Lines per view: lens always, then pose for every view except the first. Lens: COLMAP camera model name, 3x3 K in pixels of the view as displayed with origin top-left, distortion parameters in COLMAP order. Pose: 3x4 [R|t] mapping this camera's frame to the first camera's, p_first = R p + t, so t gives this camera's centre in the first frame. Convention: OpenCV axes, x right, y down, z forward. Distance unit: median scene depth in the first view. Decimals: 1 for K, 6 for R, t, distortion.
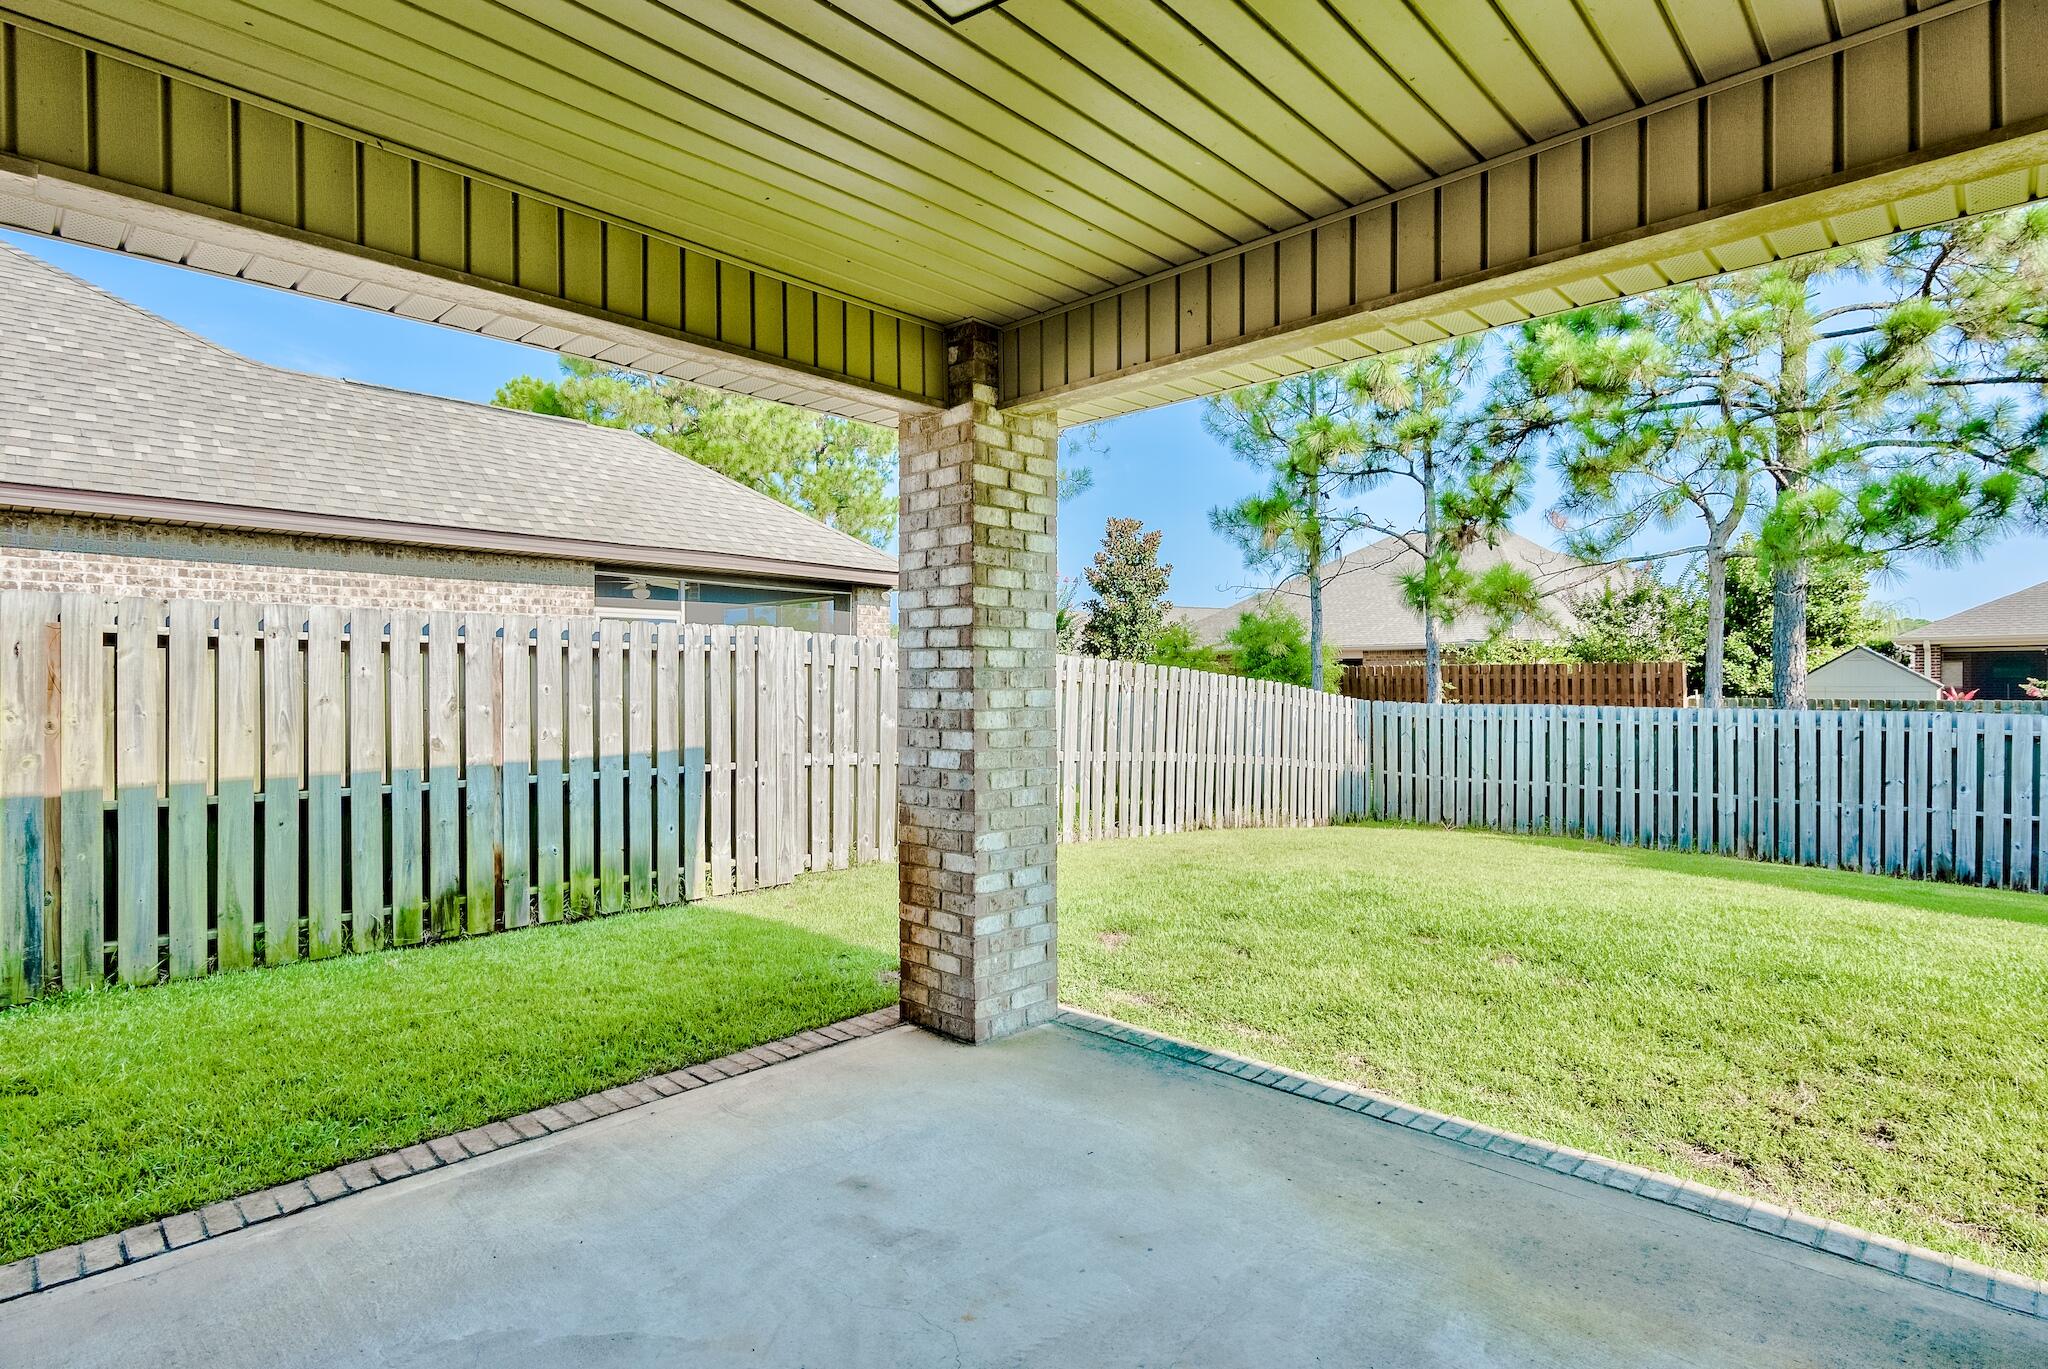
lens RADIAL K [[1011.4, 0, 1022.5], [0, 1011.4, 683.2], [0, 0, 1]] dist [-0.007741, 0.001005]
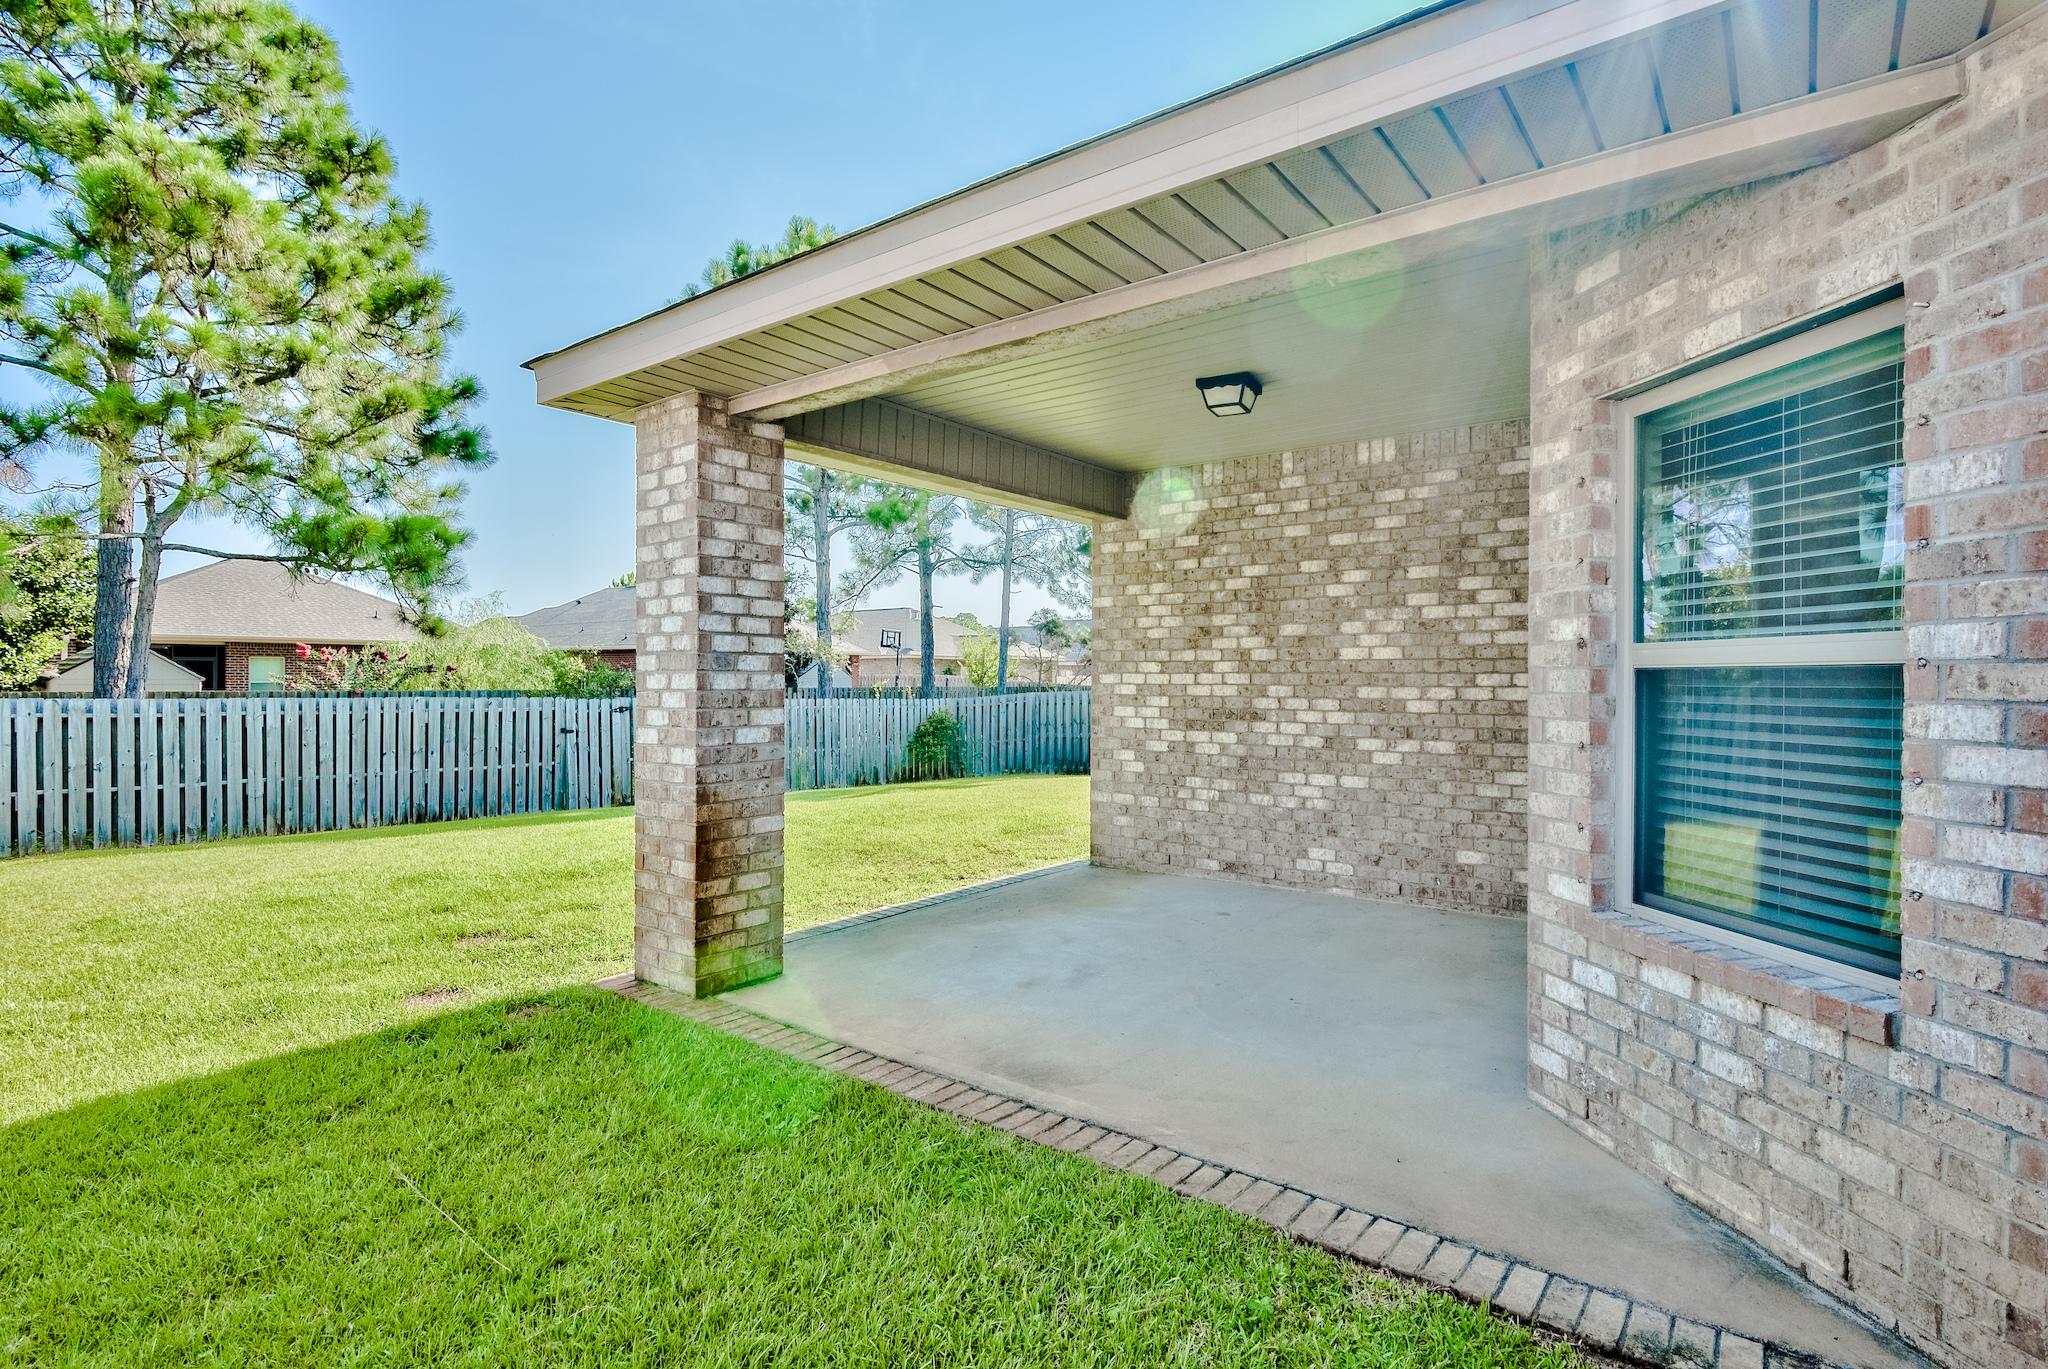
lens RADIAL K [[1011.4, 0, 1031.6], [0, 1011.4, 683.4], [0, 0, 1]] dist [-0.007741, 0.001005]
pose [[-0.113595, -0.001517, 0.993526, -0.470459], [-0.002970, 0.999995, 0.001187, 0.006475], [-0.993523, -0.002816, -0.113599, 0.319065]]
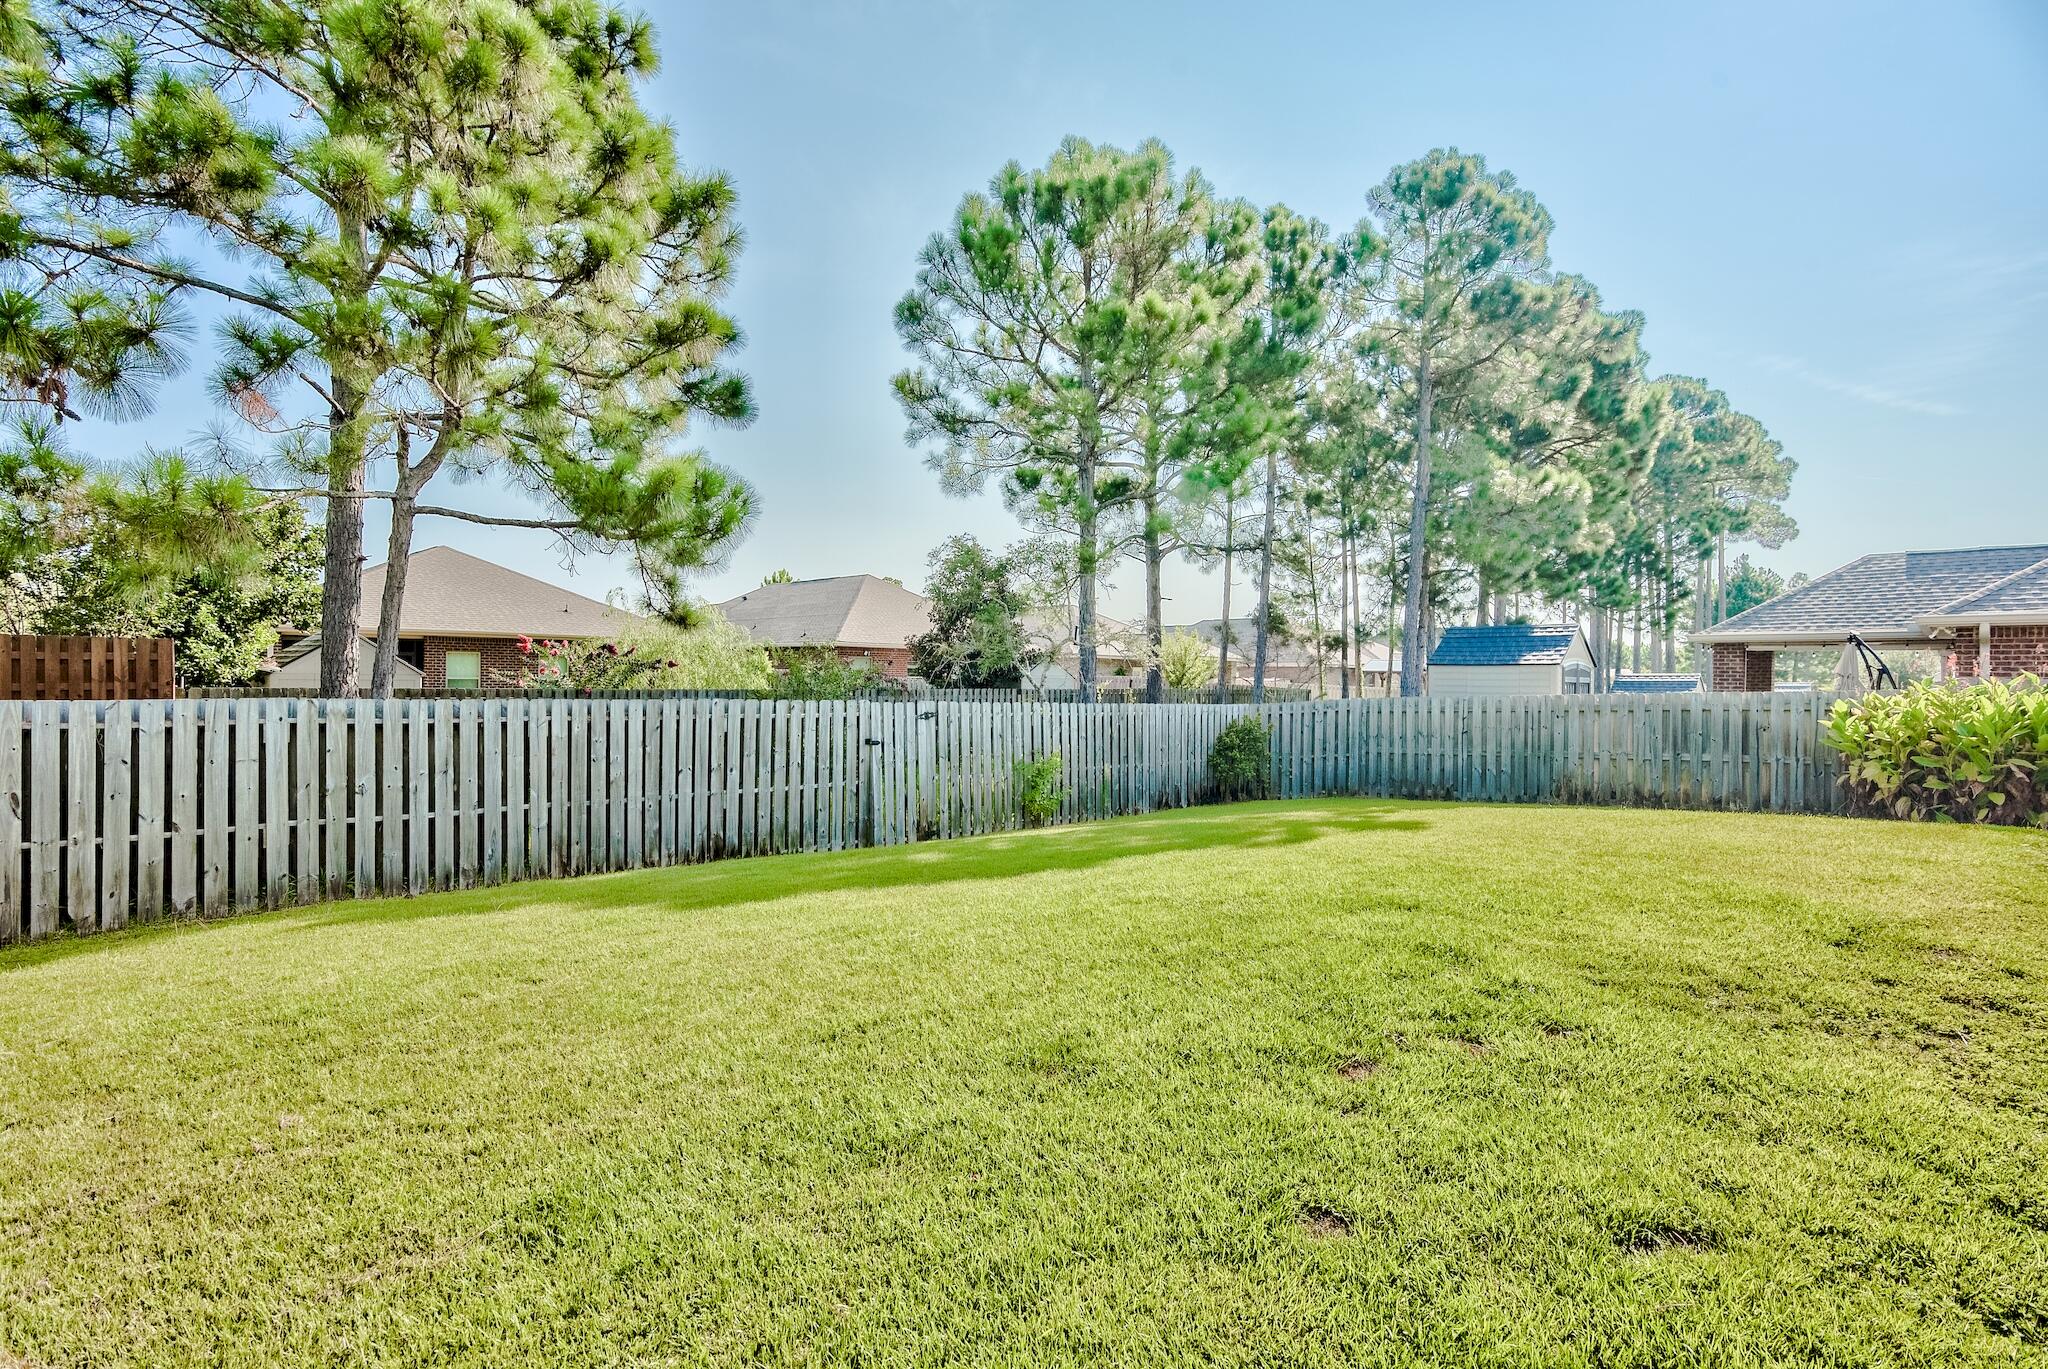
lens RADIAL K [[1011.4, 0, 1029.9], [0, 1011.4, 686.9], [0, 0, 1]] dist [-0.007741, 0.001005]
pose [[-0.011363, -0.003368, 0.999930, -0.132103], [-0.010341, 0.999941, 0.003251, 0.008973], [-0.999882, -0.010304, -0.011397, 0.636098]]
